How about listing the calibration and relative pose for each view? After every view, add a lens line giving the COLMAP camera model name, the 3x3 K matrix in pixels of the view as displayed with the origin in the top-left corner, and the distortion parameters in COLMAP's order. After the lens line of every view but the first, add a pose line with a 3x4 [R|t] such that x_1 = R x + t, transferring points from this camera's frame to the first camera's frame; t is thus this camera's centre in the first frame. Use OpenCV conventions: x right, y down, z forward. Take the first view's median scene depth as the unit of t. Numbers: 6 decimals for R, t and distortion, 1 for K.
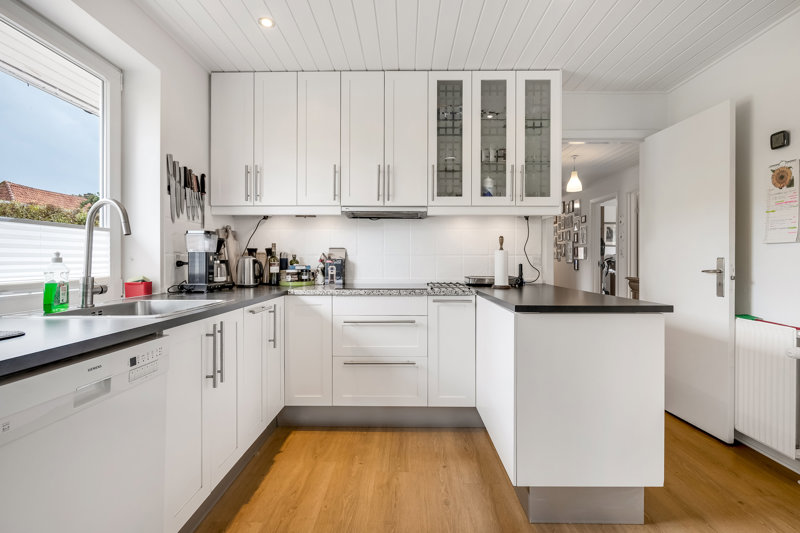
lens RADIAL K [[372.9, 0, 400.0], [0, 372.9, 266.5], [0, 0, 1]] dist [-0.001368, -0.000231]
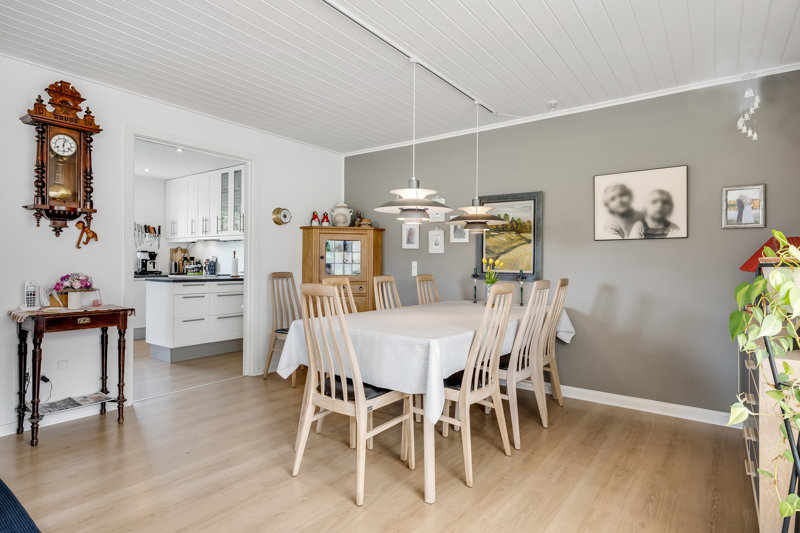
lens RADIAL K [[435.9, 0, 400.0], [0, 435.9, 266.5], [0, 0, 1]] dist [0.002864, 0.000369]
pose [[0.812007, 0.011515, -0.583535, 2.313172], [-0.015471, 0.999879, -0.001796, -0.008101], [0.583443, 0.010486, 0.812086, -0.351372]]
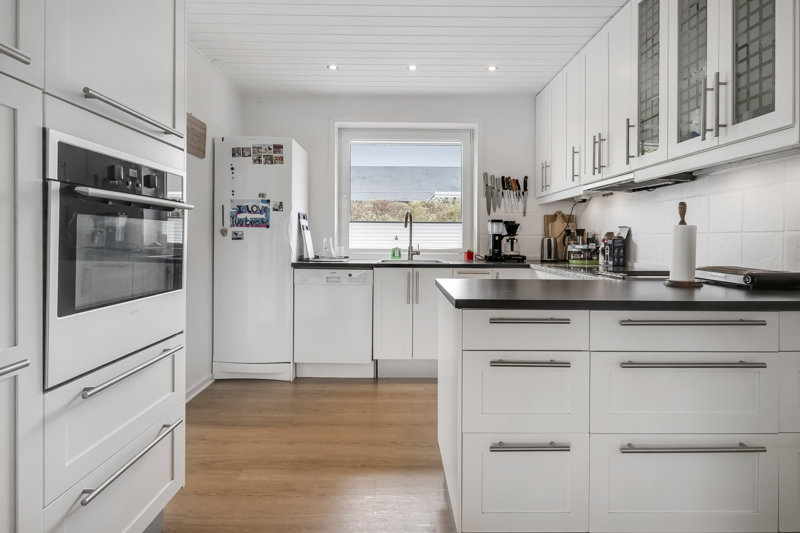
lens RADIAL K [[408.3, 0, 400.1], [0, 408.3, 238.3], [0, 0, 1]] dist [-0.000203, 0.000002]
pose [[0.020478, -0.000068, -0.999790, 0.949724], [-0.014968, 0.999888, -0.000375, -0.013567], [0.999678, 0.014972, 0.020474, 0.510865]]
